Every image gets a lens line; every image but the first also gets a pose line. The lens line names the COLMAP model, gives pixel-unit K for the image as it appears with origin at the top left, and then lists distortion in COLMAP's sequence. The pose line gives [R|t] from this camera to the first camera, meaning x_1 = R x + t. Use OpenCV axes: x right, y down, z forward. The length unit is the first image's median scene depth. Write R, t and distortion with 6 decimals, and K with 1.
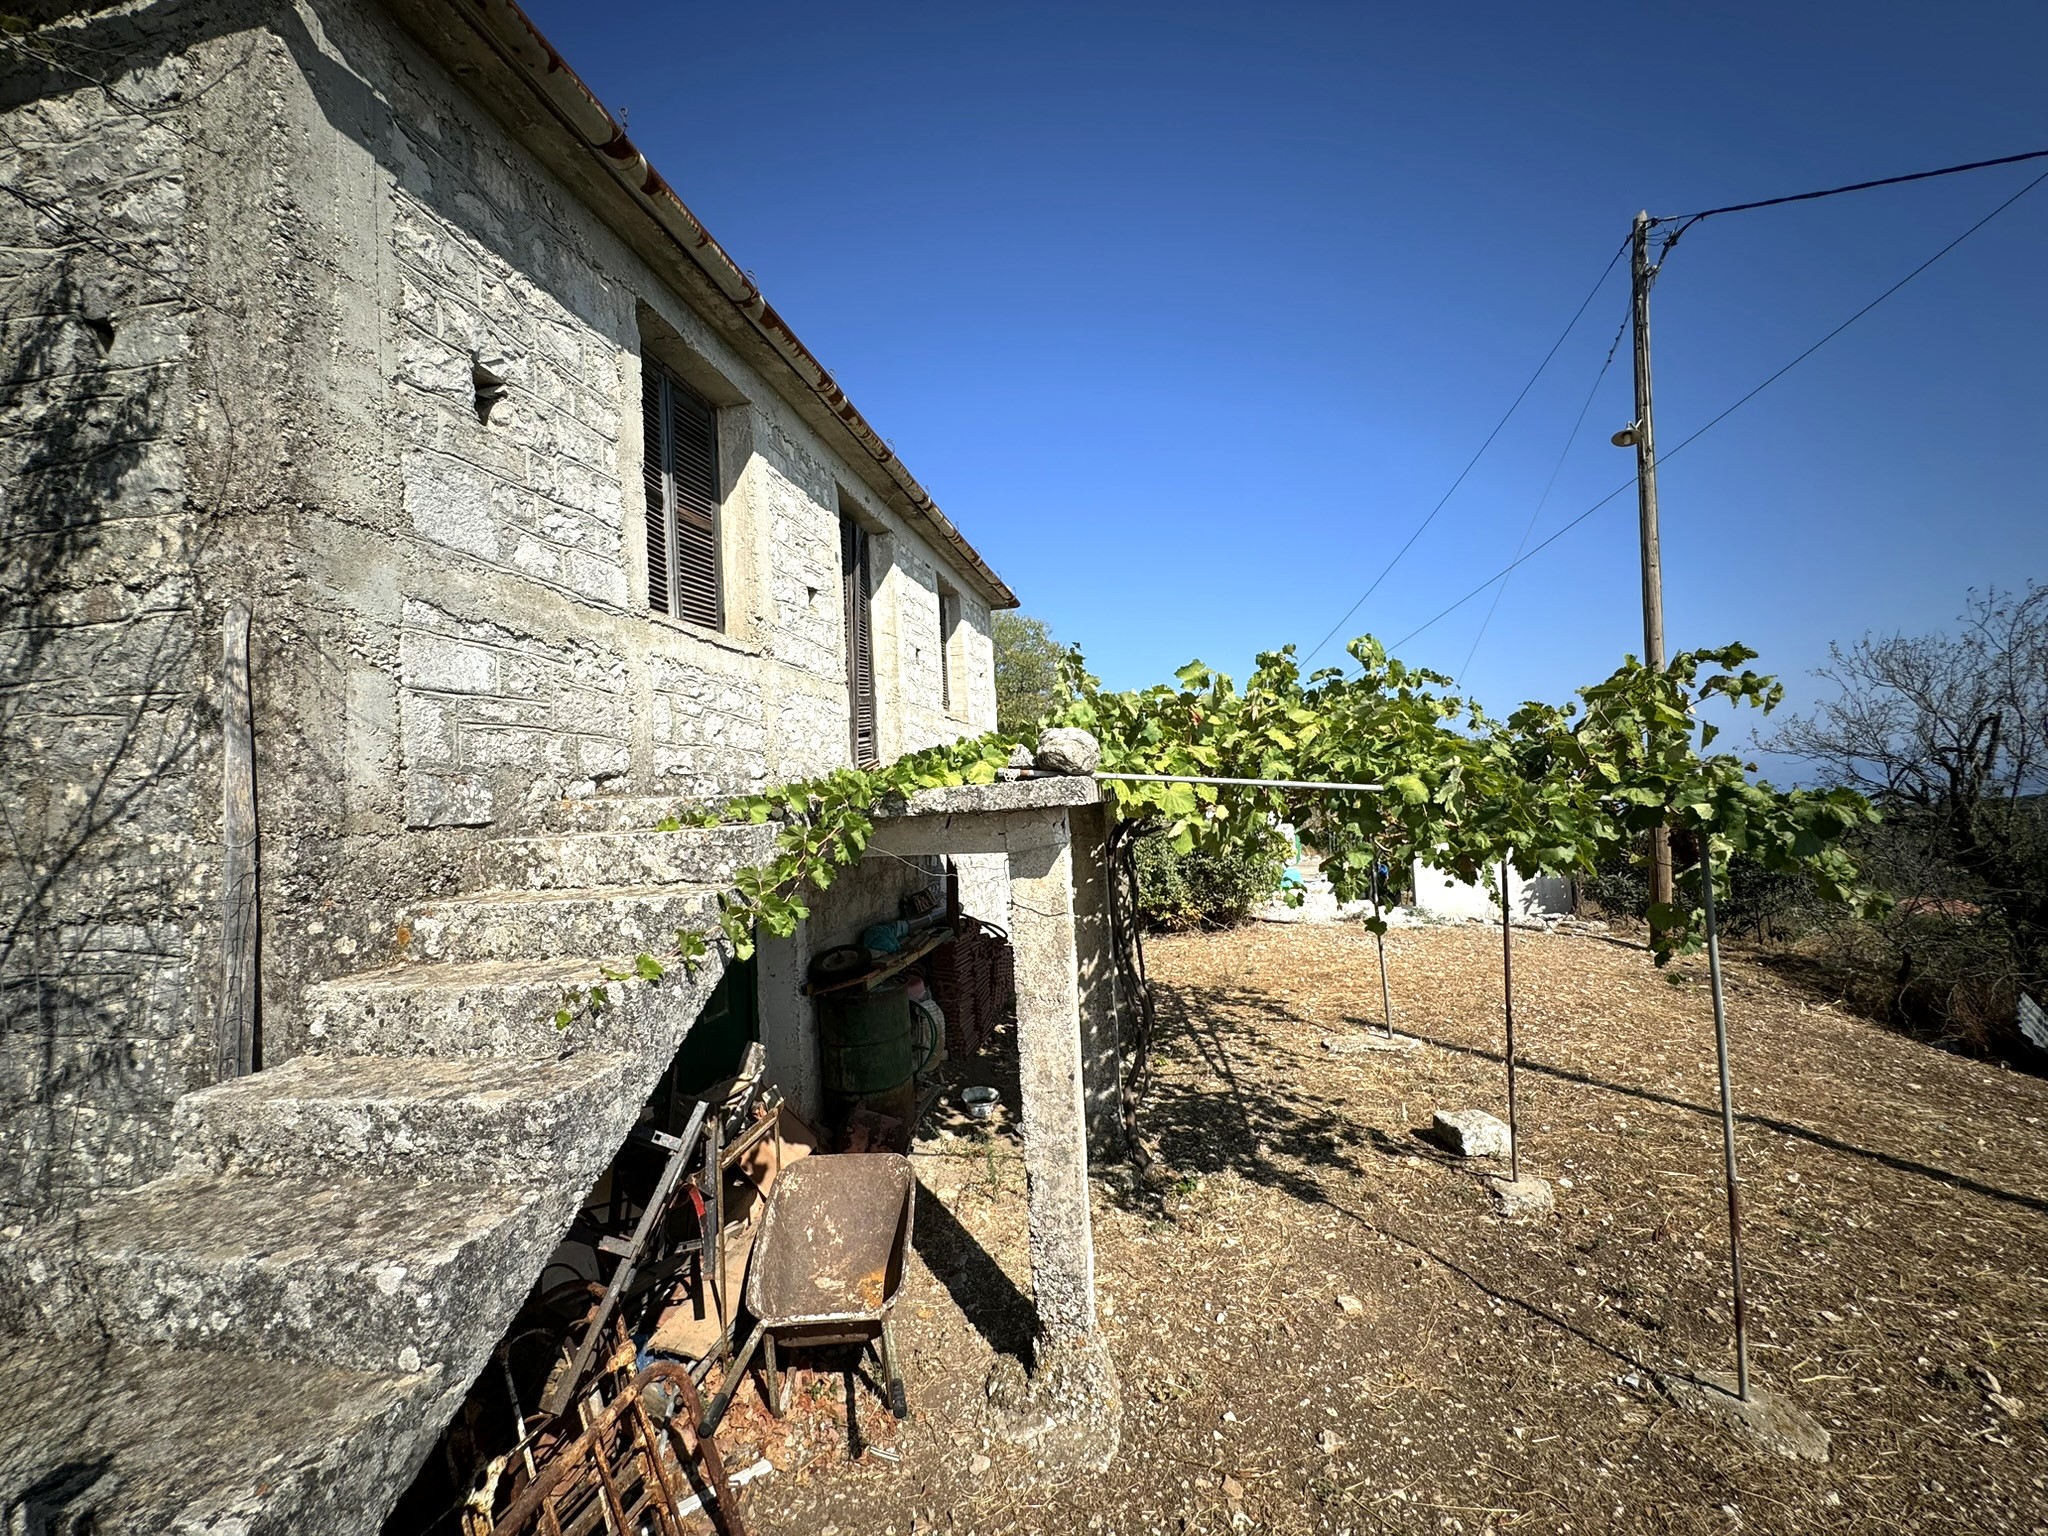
lens RADIAL K [[819.5, 0, 1022.8], [0, 819.5, 770.0], [0, 0, 1]] dist [-0.002464, -0.000014]
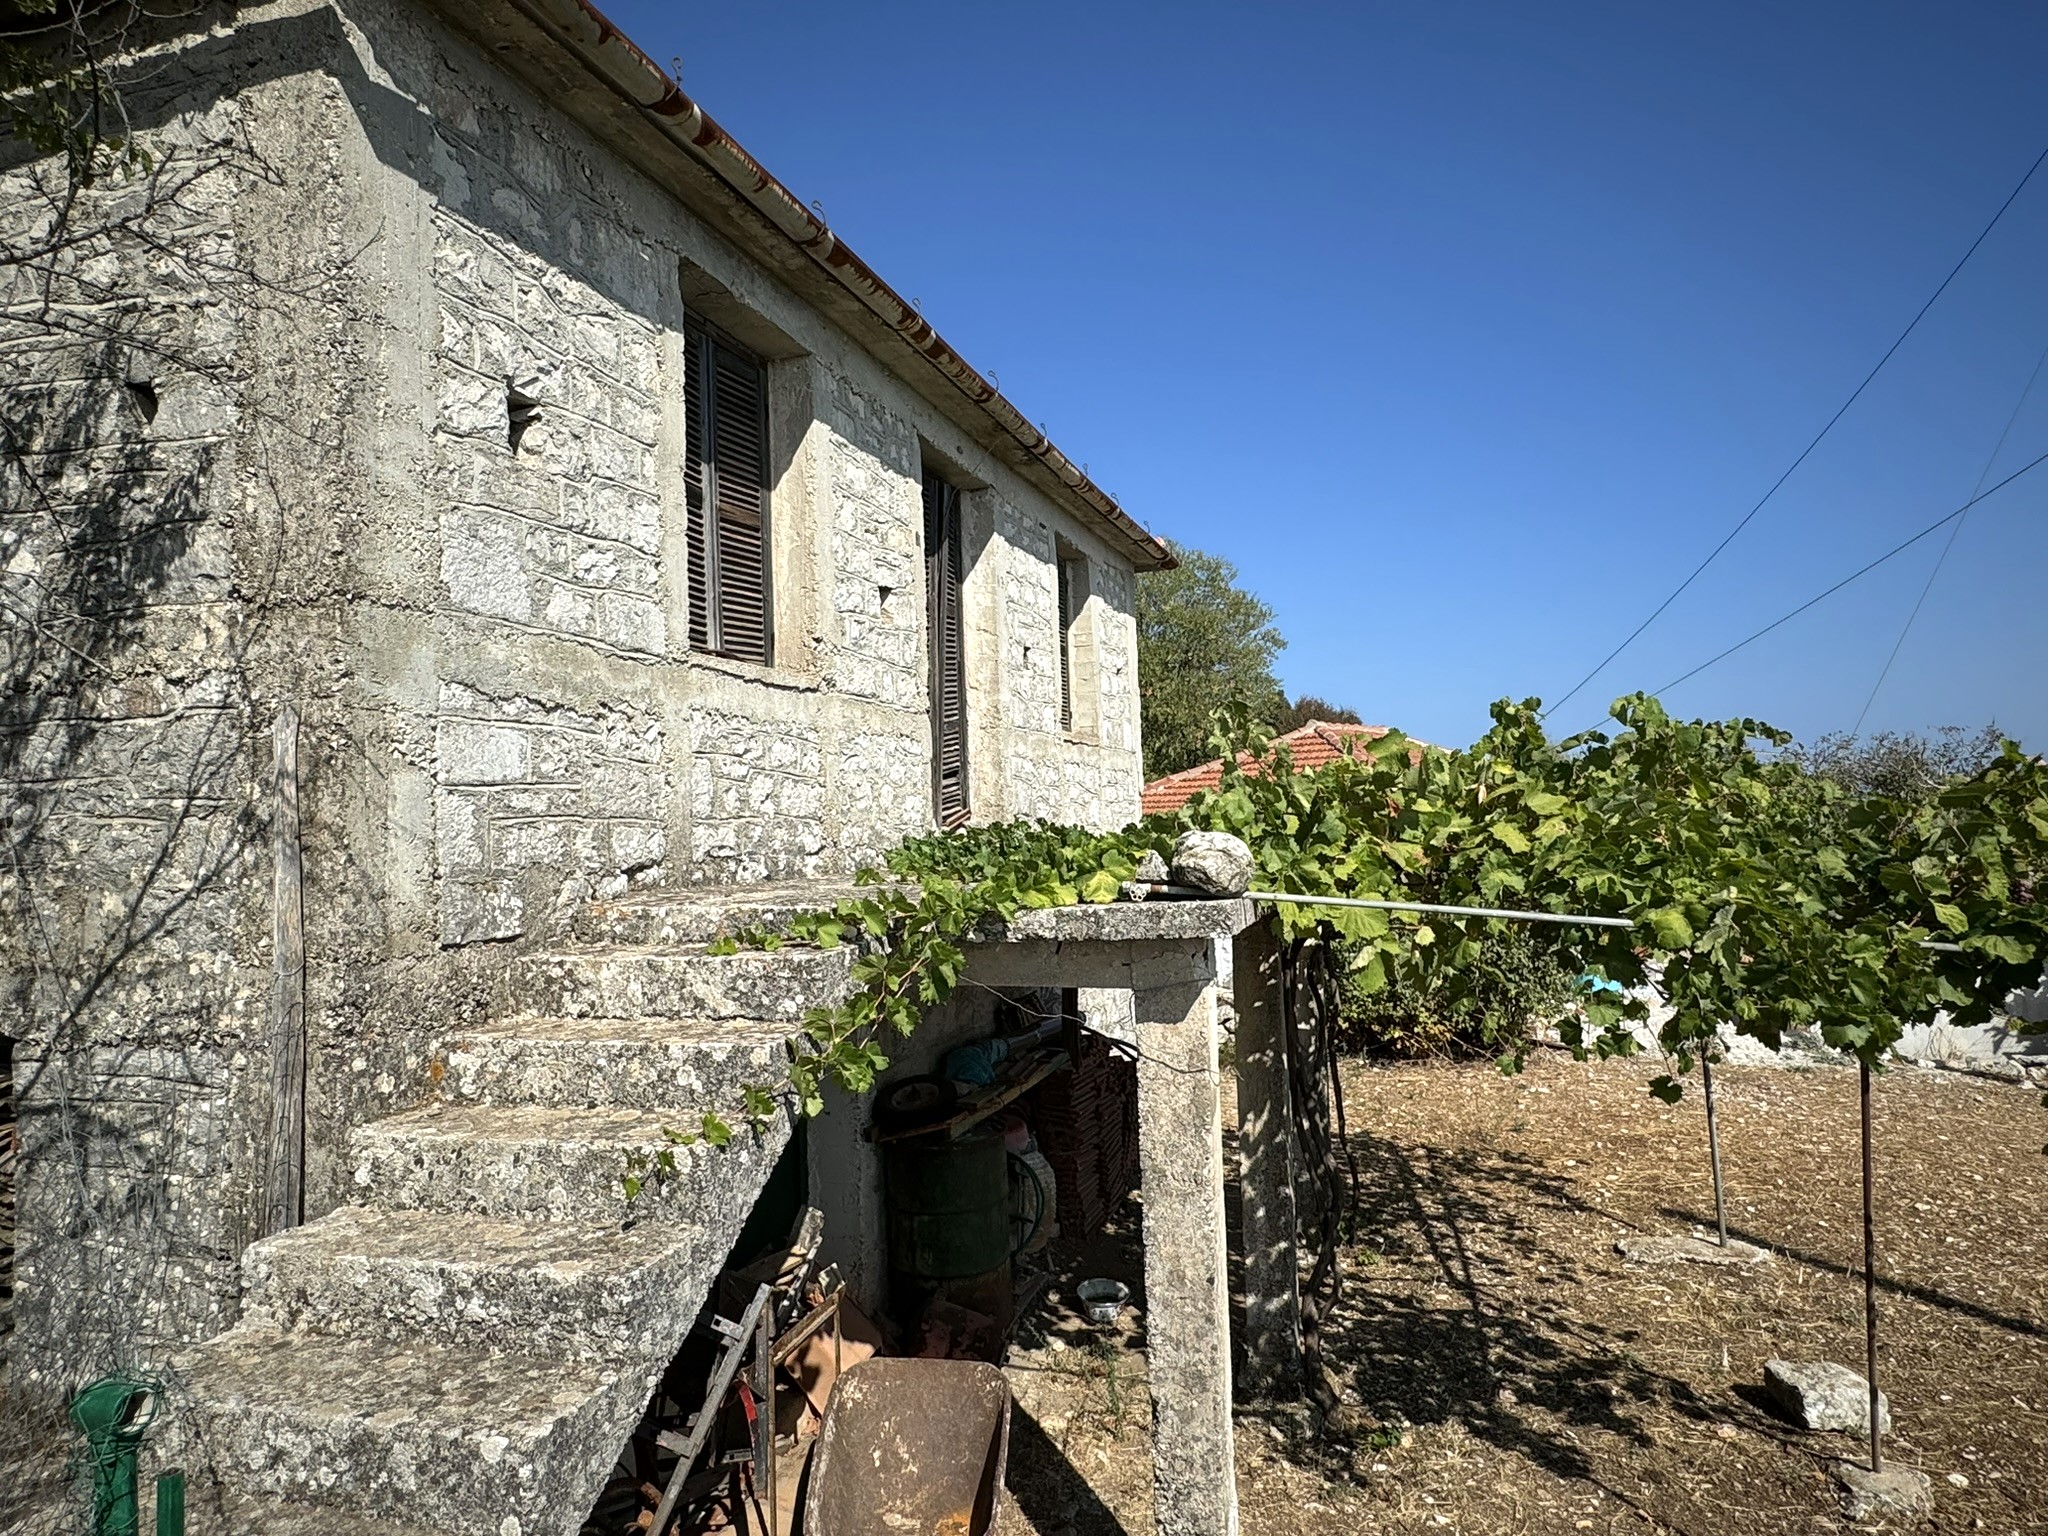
lens RADIAL K [[1262.7, 0, 1022.8], [0, 1262.7, 771.4], [0, 0, 1]] dist [-0.003791, 0.000938]
pose [[0.991468, 0.013698, -0.129629, 0.030283], [-0.014779, 0.999864, -0.007385, -0.096905], [0.129510, 0.009238, 0.991535, -0.215150]]
